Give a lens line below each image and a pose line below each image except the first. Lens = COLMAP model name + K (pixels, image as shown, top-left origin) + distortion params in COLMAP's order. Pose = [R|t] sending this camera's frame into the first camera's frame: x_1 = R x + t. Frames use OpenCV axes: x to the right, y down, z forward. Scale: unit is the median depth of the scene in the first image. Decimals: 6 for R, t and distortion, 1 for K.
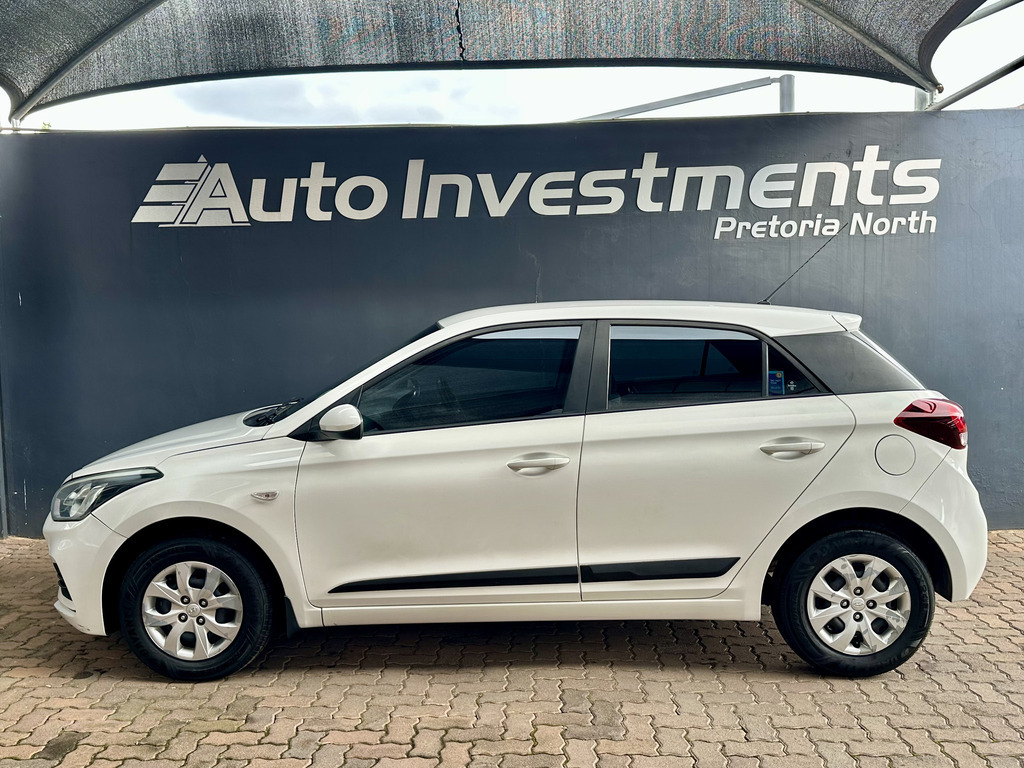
lens RADIAL K [[944.6, 0, 512.2], [0, 944.6, 390.5], [0, 0, 1]] dist [0.181655, -0.397020]
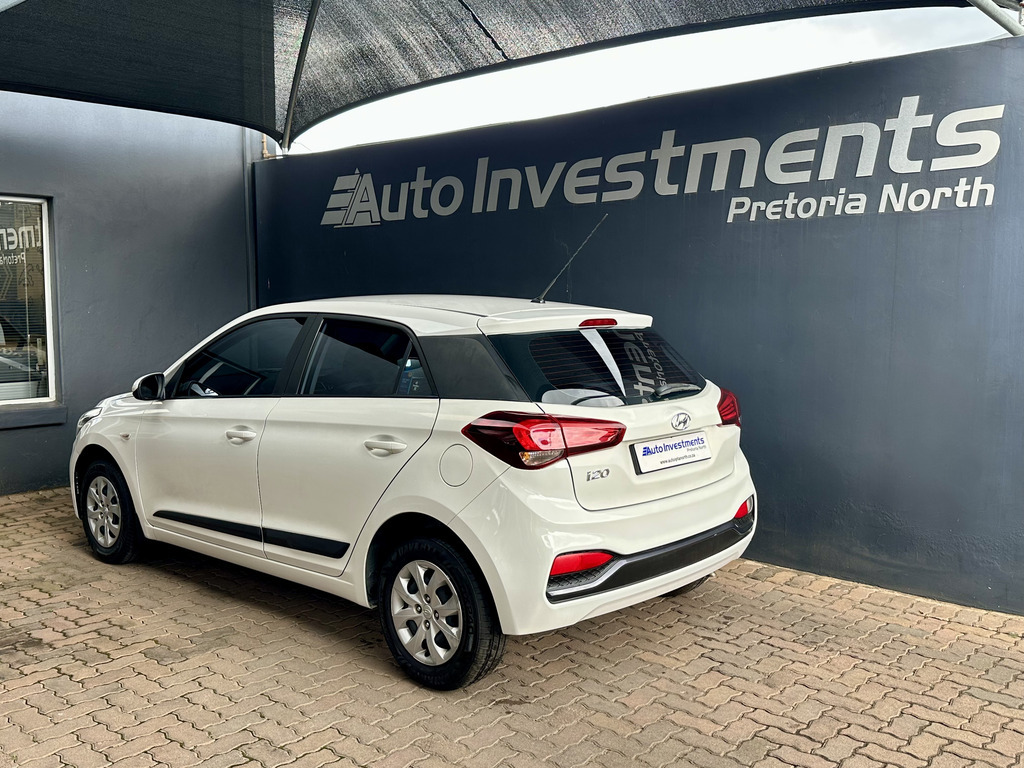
lens RADIAL K [[950.1, 0, 508.3], [0, 950.1, 384.3], [0, 0, 1]] dist [0.150509, -0.302412]
pose [[0.757819, 0.078086, -0.647776, 0.647822], [-0.063931, 0.996922, 0.045382, -0.036946], [0.649325, 0.007022, 0.760478, 0.194996]]
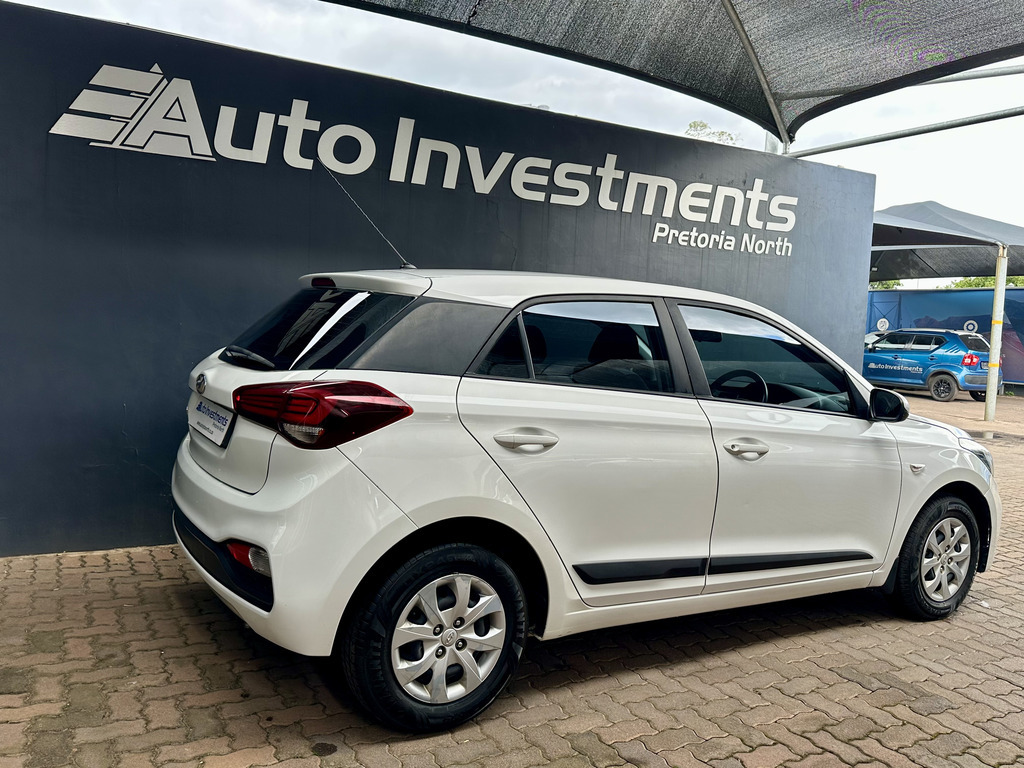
lens RADIAL K [[830.0, 0, 513.6], [0, 830.0, 385.6], [0, 0, 1]] dist [0.135039, -0.250375]
pose [[0.853629, 0.021883, 0.520422, -0.431081], [-0.027061, 0.999631, 0.002354, 0.010776], [-0.520178, -0.016093, 0.853906, 0.251997]]
